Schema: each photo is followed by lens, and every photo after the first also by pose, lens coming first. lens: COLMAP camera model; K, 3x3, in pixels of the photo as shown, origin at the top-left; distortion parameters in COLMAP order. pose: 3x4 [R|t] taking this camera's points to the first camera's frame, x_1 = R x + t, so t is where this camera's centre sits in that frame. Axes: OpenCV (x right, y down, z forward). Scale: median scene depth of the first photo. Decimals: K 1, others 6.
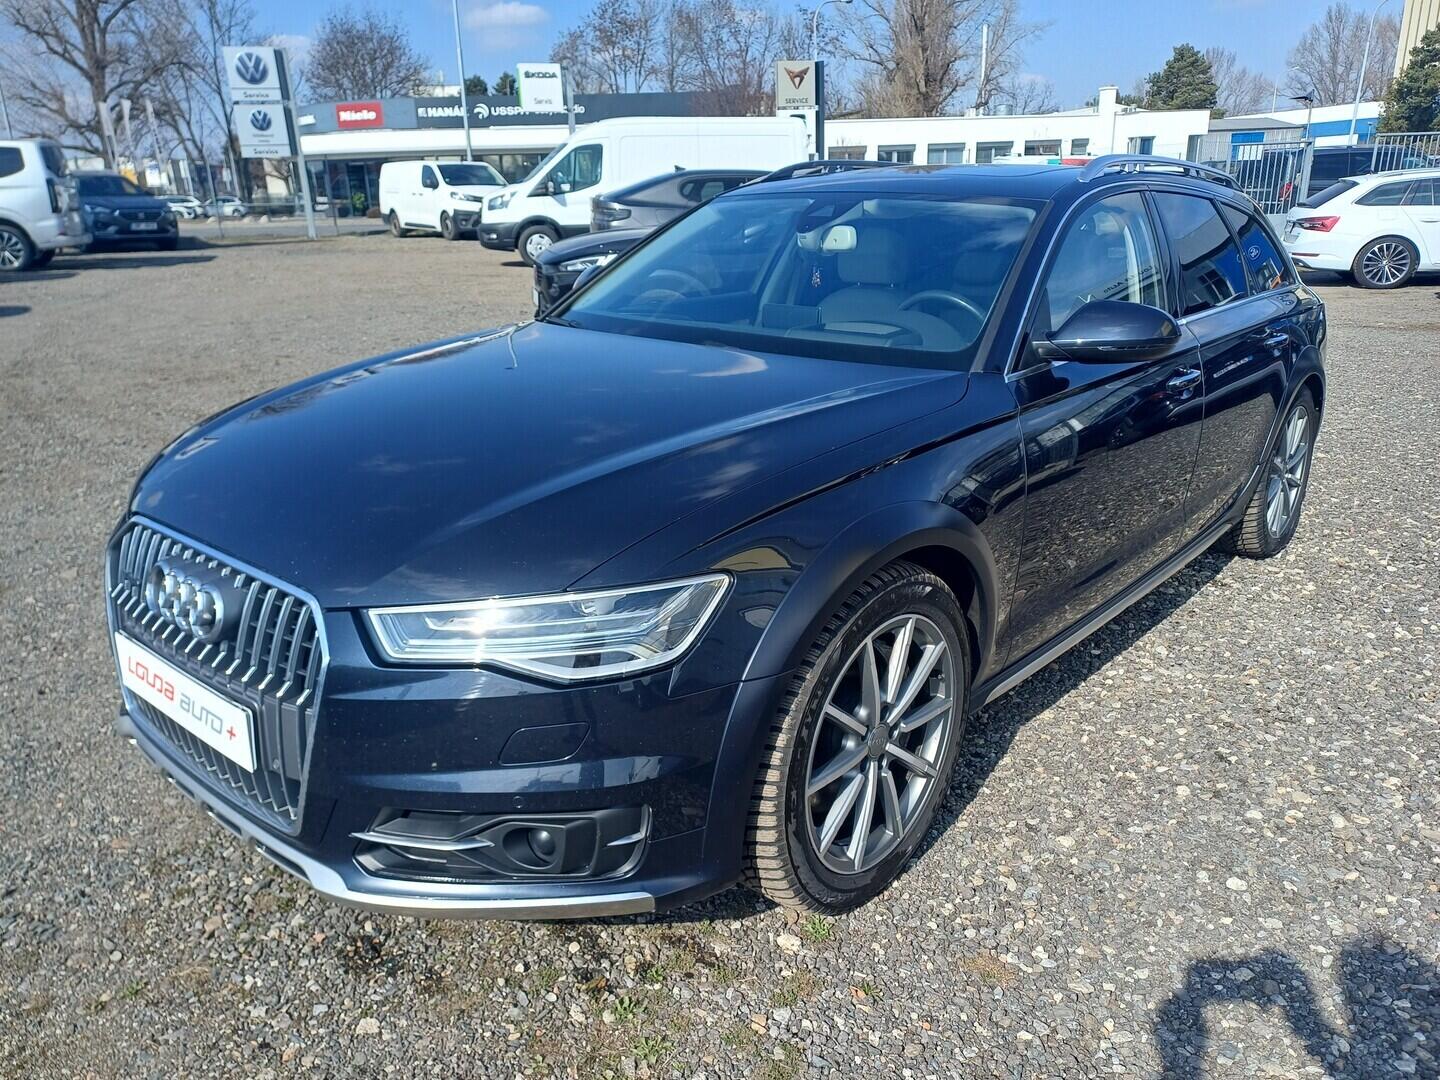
lens RADIAL K [[1046.8, 0, 720.0], [0, 1046.8, 540.0], [0, 0, 1]] dist [0.025293, -0.006138]
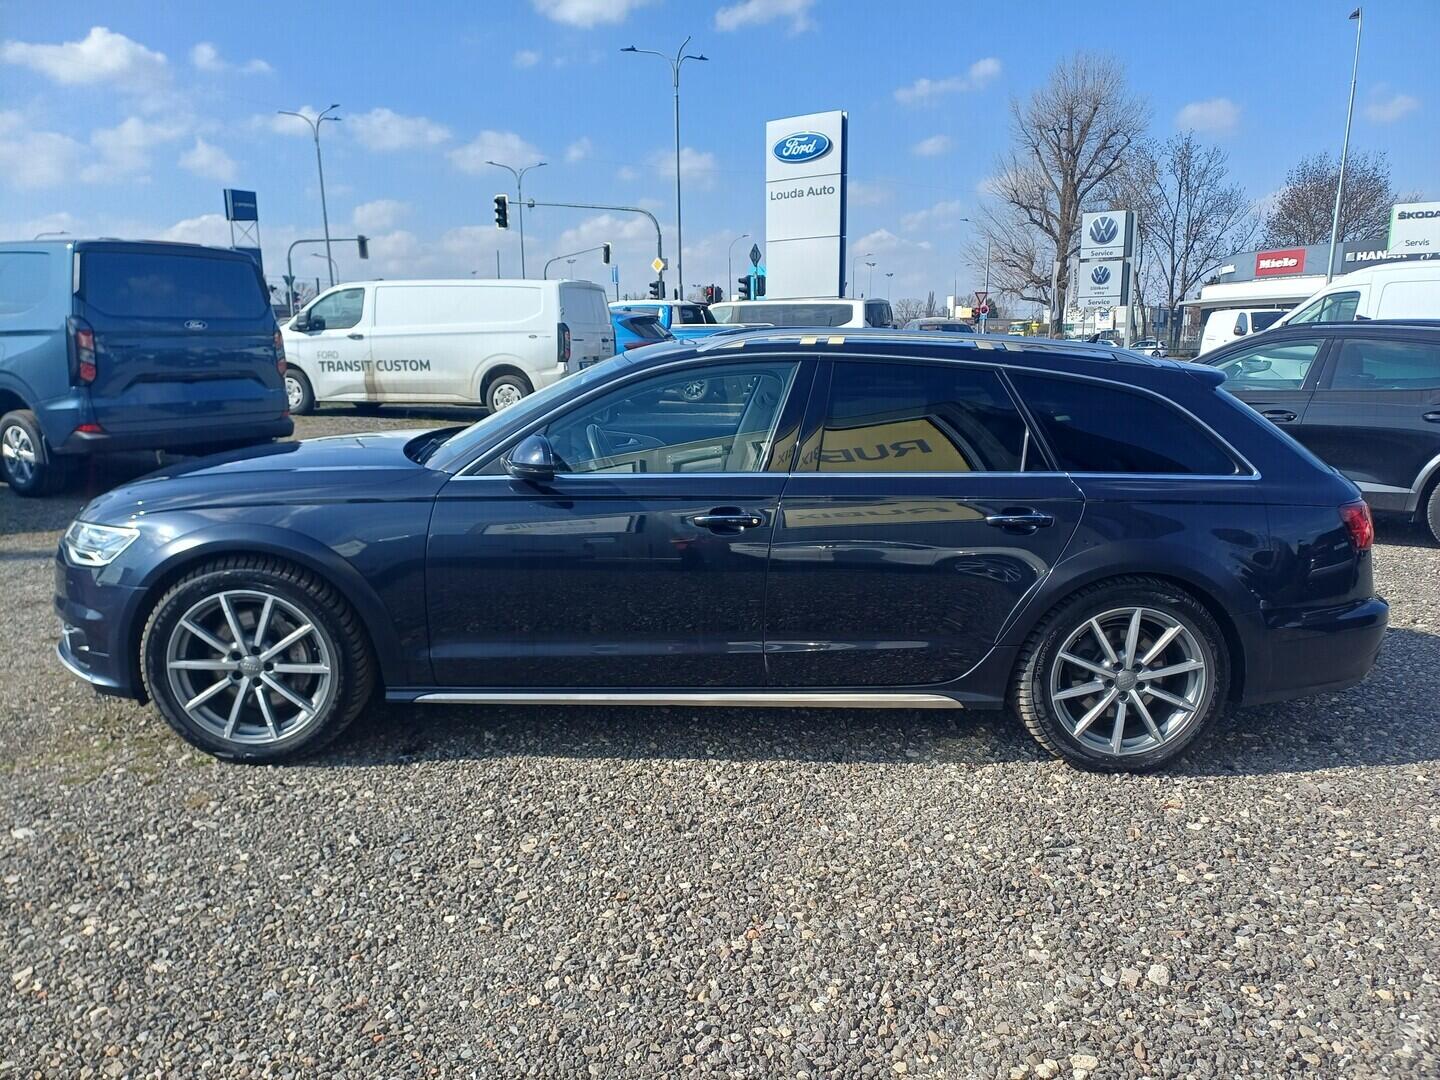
lens RADIAL K [[1046.8, 0, 720.0], [0, 1046.8, 540.0], [0, 0, 1]] dist [0.025293, -0.006138]
pose [[0.679405, 0.155980, -0.716993, 0.120749], [-0.246006, 0.969012, -0.022303, -0.009922], [0.691296, 0.191537, 0.696723, 0.019641]]
